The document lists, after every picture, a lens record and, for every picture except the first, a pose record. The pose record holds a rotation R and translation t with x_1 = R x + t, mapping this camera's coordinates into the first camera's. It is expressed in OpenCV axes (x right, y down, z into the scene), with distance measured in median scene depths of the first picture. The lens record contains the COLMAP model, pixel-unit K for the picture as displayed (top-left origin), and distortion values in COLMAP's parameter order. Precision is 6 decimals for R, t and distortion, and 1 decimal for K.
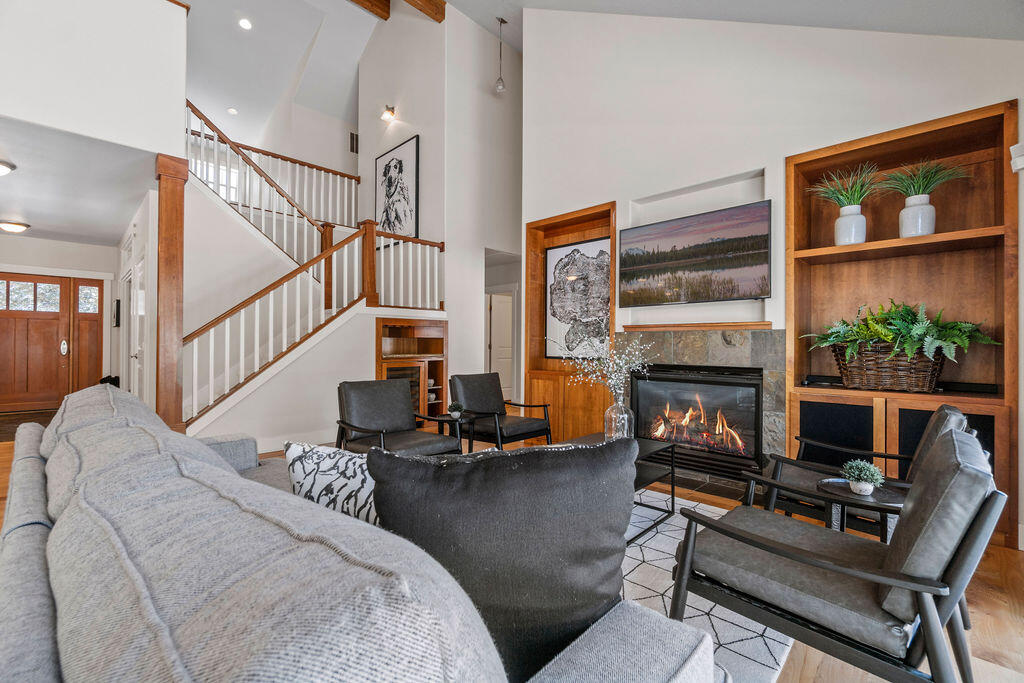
lens RADIAL K [[443.0, 0, 509.3], [0, 443.0, 343.3], [0, 0, 1]] dist [-0.003687, -0.000135]
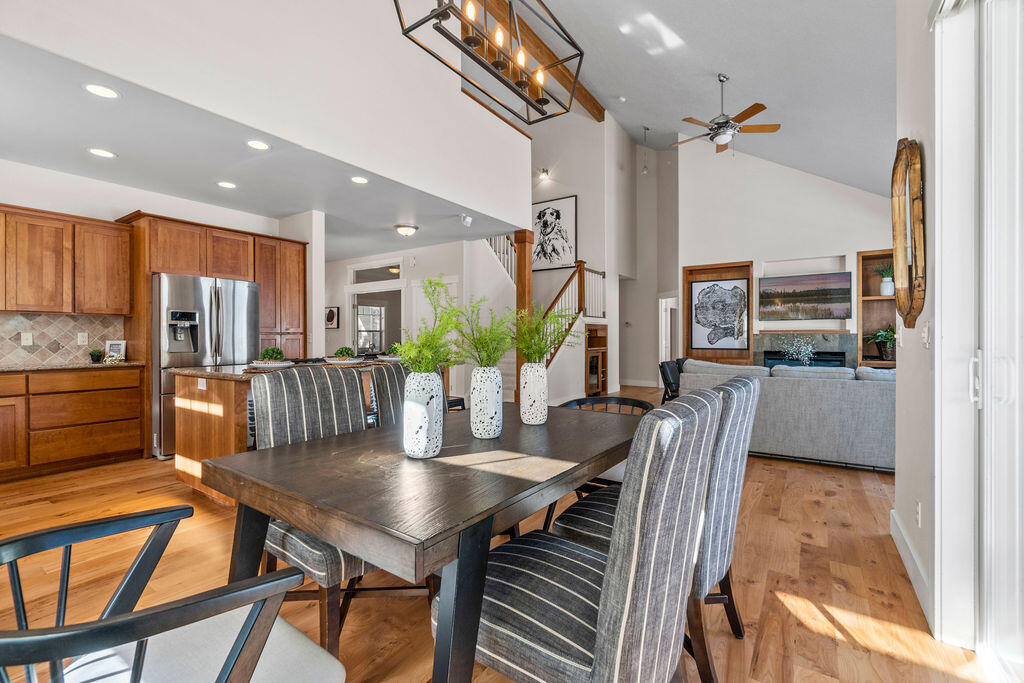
lens RADIAL K [[443.0, 0, 513.7], [0, 443.0, 338.7], [0, 0, 1]] dist [-0.003687, -0.000135]
pose [[0.983456, -0.001225, 0.181145, -0.951970], [0.001228, 0.999999, 0.000095, -0.006304], [-0.181145, 0.000129, 0.983456, -0.539809]]
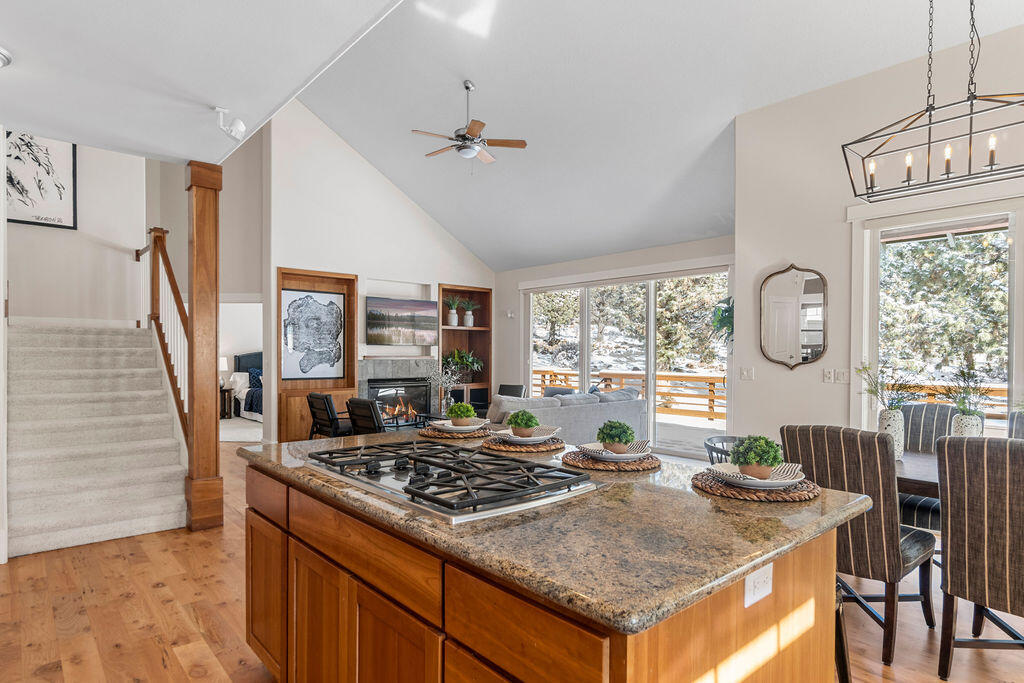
lens RADIAL K [[557.0, 0, 509.6], [0, 557.0, 350.8], [0, 0, 1]] dist [-0.015063, 0.000369]
pose [[0.073705, -0.000087, 0.997280, -1.520755], [-0.006713, 0.999977, 0.000583, -0.055903], [-0.997257, -0.006738, 0.073703, 0.296365]]
